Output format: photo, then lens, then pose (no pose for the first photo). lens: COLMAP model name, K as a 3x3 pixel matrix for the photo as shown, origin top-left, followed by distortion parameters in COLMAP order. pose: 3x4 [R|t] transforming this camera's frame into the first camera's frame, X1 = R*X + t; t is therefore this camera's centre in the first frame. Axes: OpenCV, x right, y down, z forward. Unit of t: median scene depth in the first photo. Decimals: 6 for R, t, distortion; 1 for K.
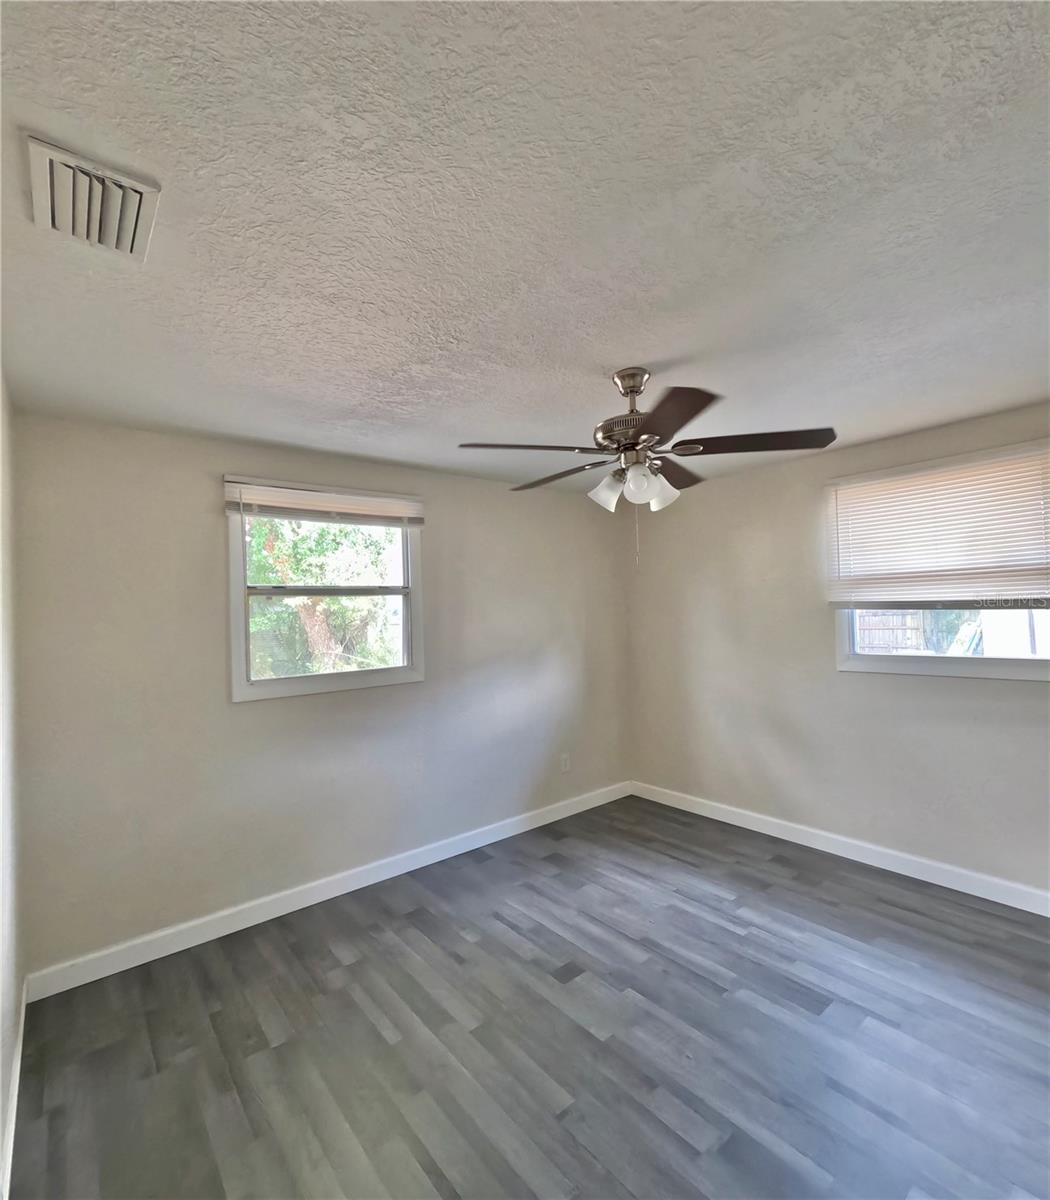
lens RADIAL K [[572.7, 0, 525.0], [0, 572.7, 600.0], [0, 0, 1]] dist [-0.002548, 0.000648]
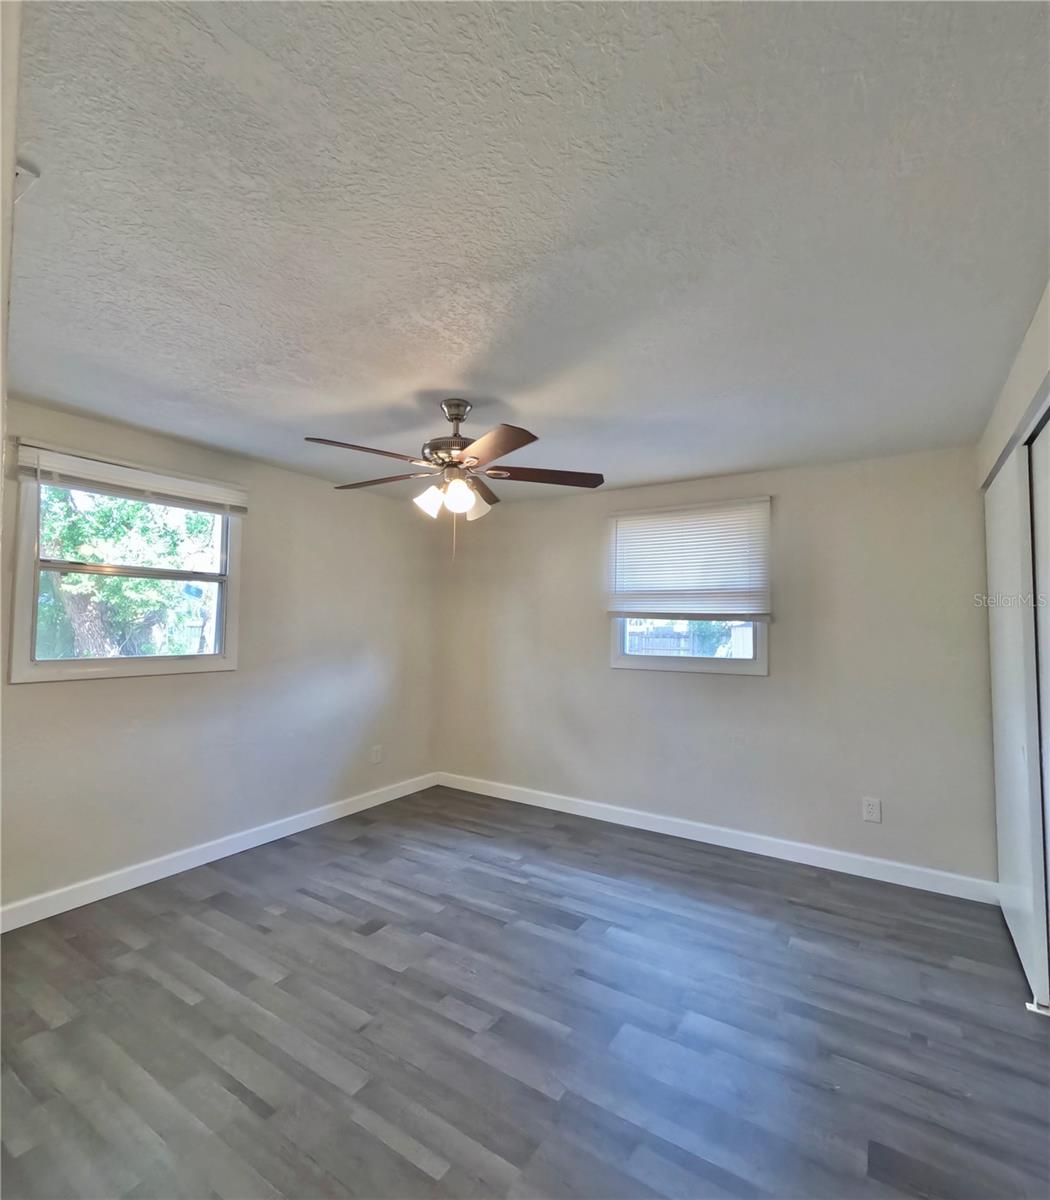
lens RADIAL K [[572.7, 0, 525.0], [0, 572.7, 600.0], [0, 0, 1]] dist [-0.002548, 0.000648]
pose [[0.949583, 0.058565, 0.307997, -0.018734], [-0.050756, 0.998155, -0.033310, 0.038039], [-0.309380, 0.015998, 0.950804, -0.143759]]
